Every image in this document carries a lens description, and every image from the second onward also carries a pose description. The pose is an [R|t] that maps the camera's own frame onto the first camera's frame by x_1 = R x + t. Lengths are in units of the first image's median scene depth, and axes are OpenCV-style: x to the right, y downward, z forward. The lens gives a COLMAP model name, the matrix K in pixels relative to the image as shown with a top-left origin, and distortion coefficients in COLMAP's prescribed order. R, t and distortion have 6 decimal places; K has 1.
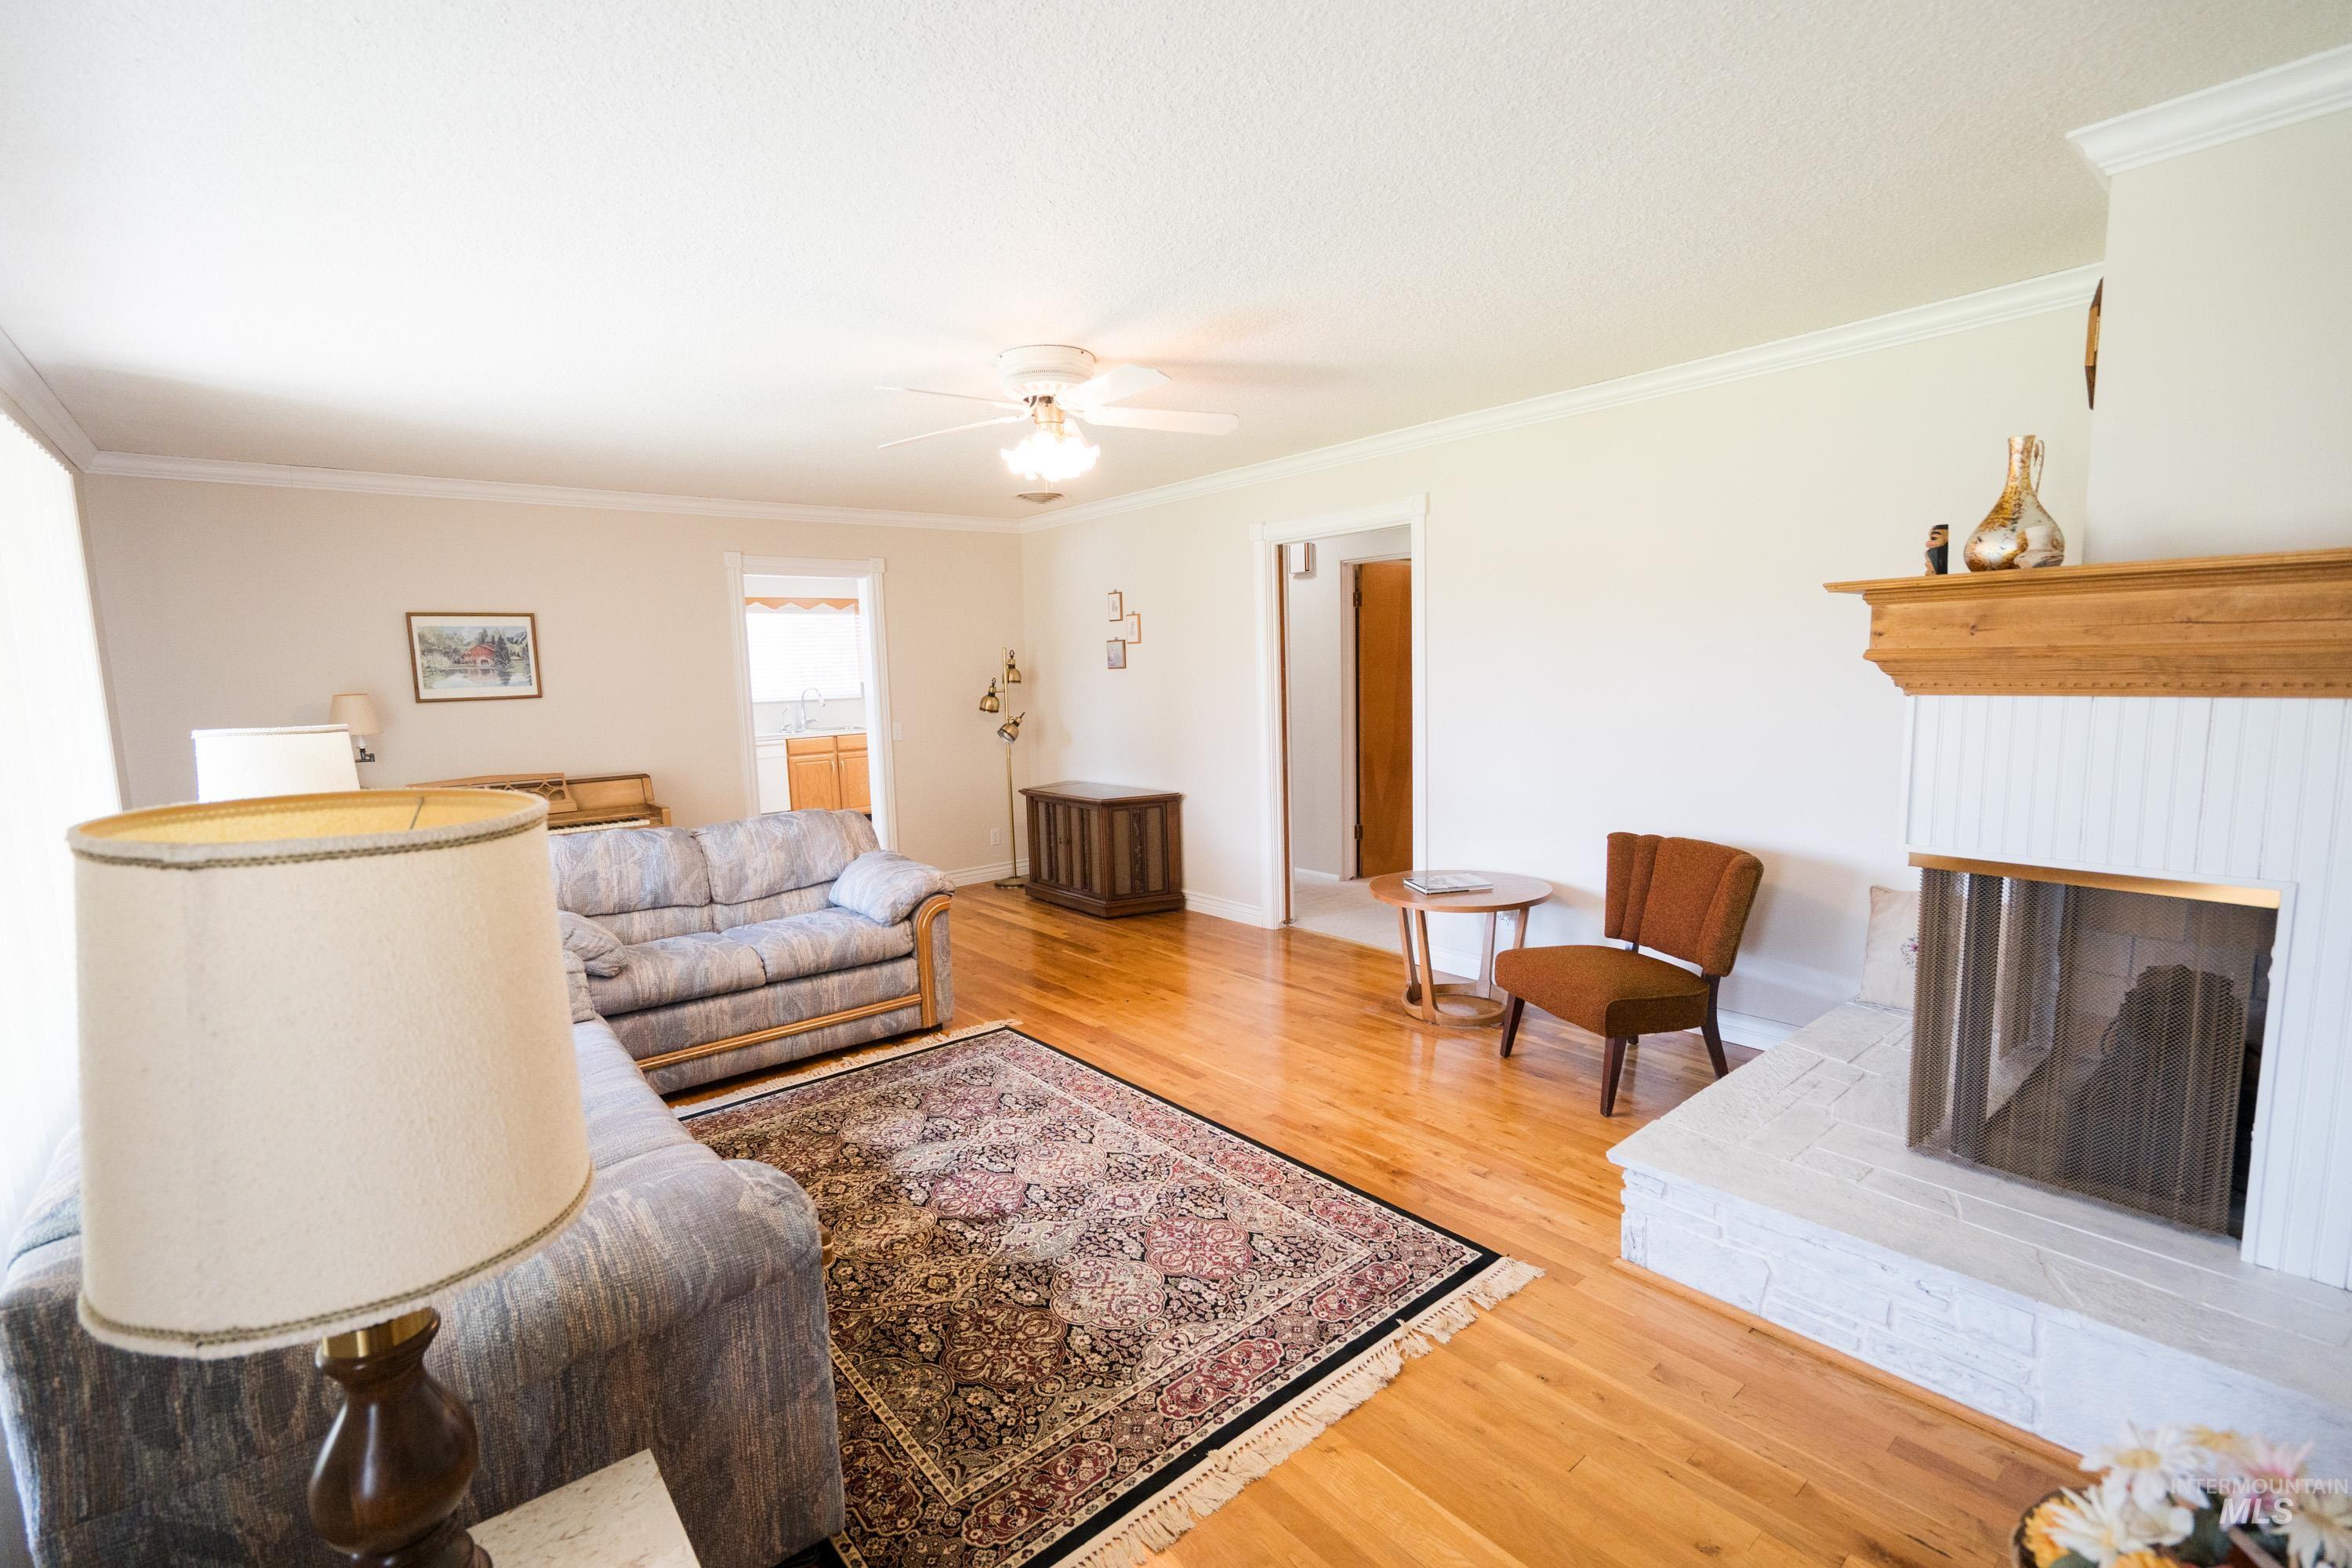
lens RADIAL K [[1054.8, 0, 1169.6], [0, 1054.8, 789.7], [0, 0, 1]] dist [-0.002607, 0.000720]
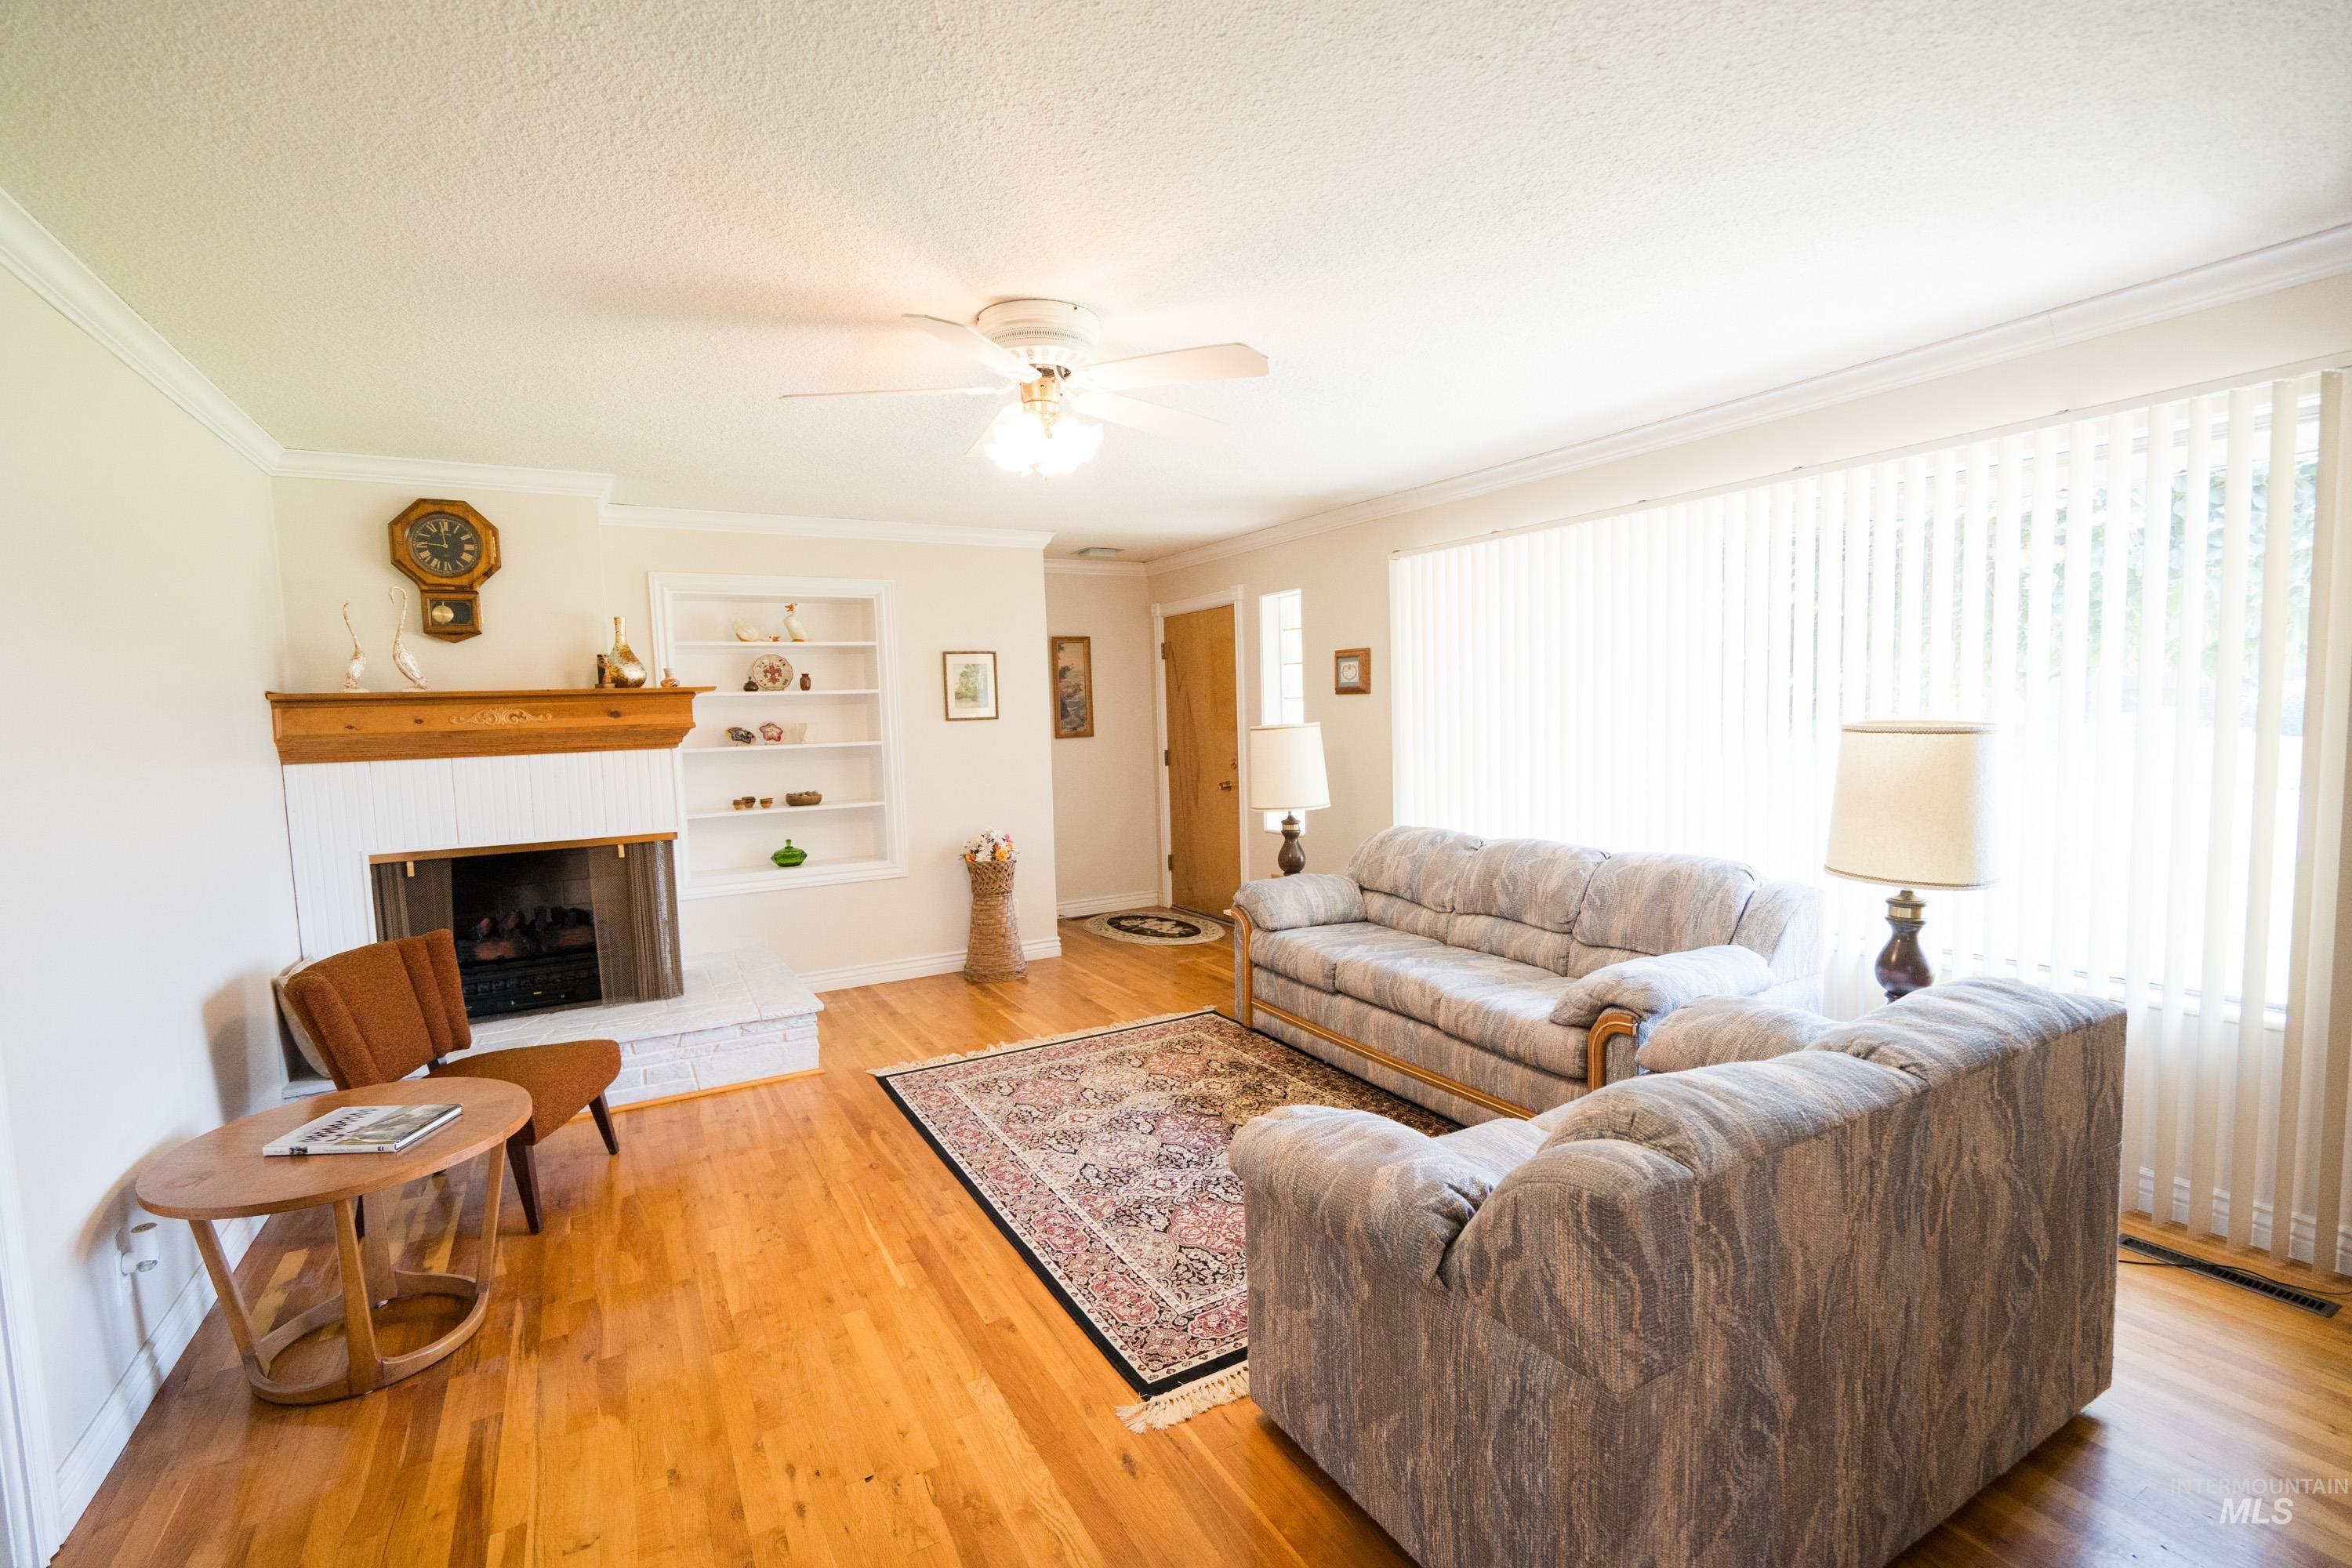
lens RADIAL K [[1054.8, 0, 1175.6], [0, 1054.8, 787.3], [0, 0, 1]] dist [-0.002607, 0.000720]
pose [[-0.982145, 0.046999, 0.182160, -0.359518], [0.082002, 0.978414, 0.189688, -0.212918], [-0.169313, 0.201238, -0.964799, 1.869186]]
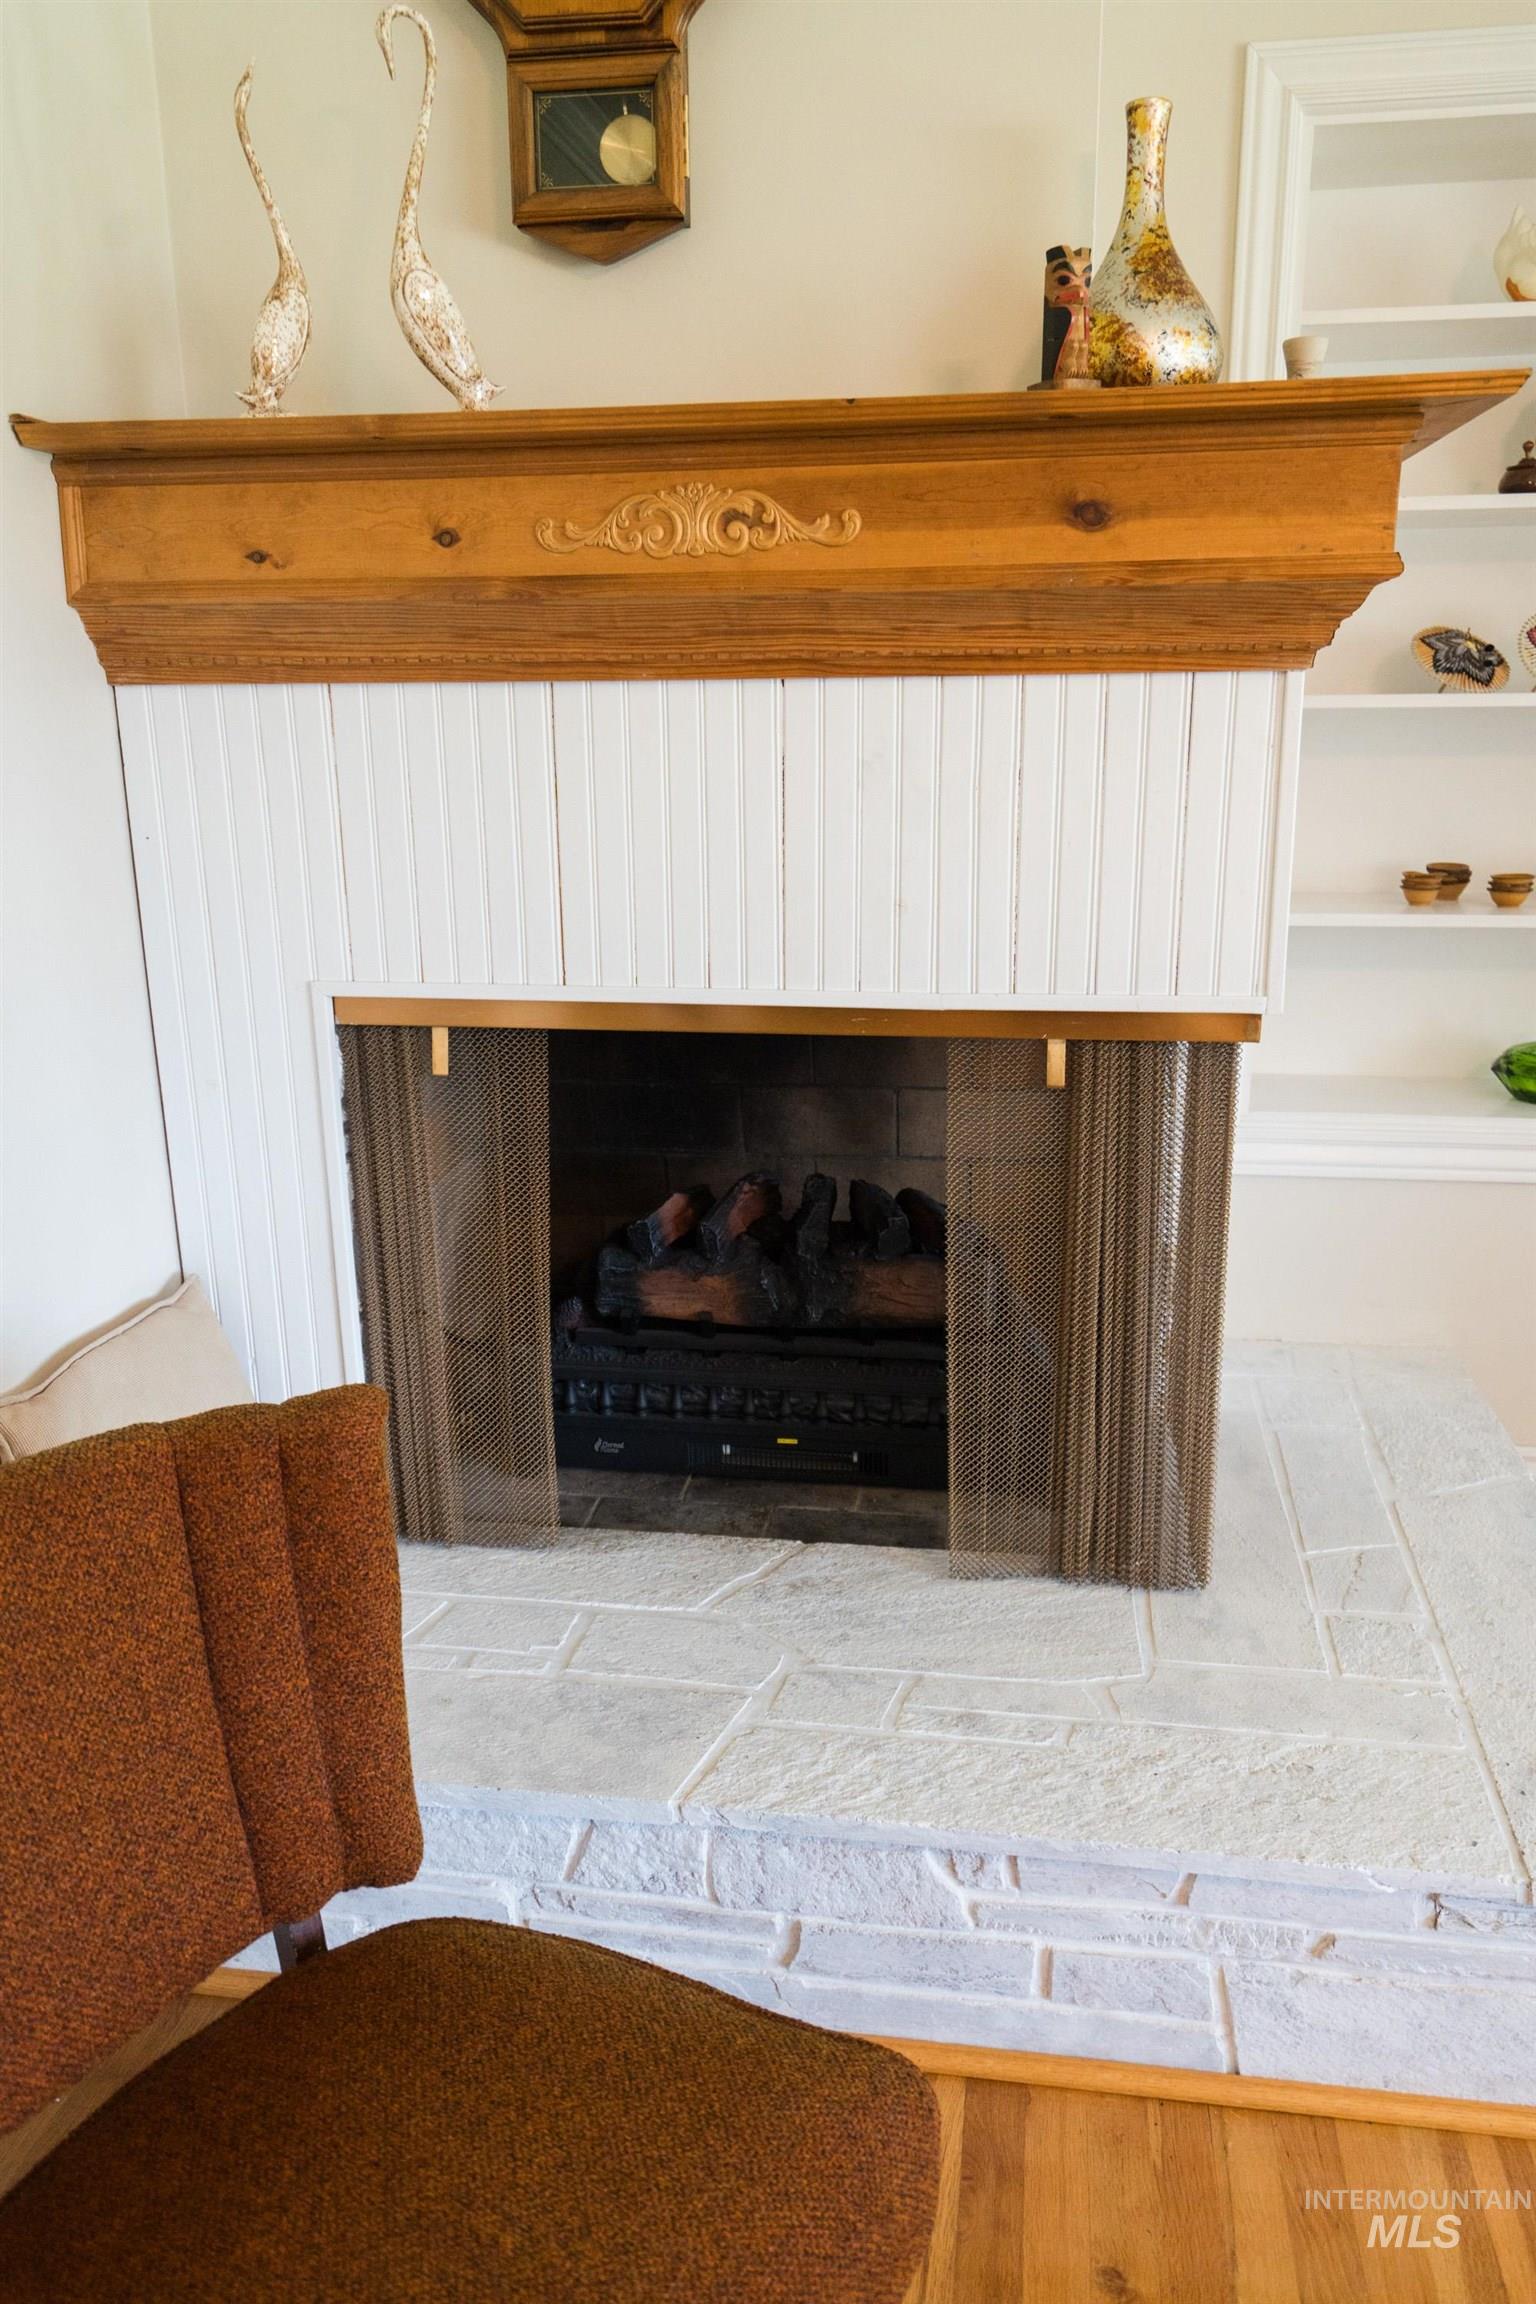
lens RADIAL K [[1717.1, 0, 769.3], [0, 1717.1, 1152.0], [0, 0, 1]] dist [0.024026, -0.000552]
pose [[-0.662860, -0.158230, 0.731833, 0.196171], [0.119955, 0.942348, 0.312396, -0.106933], [-0.739072, 0.294862, -0.605665, 1.167508]]
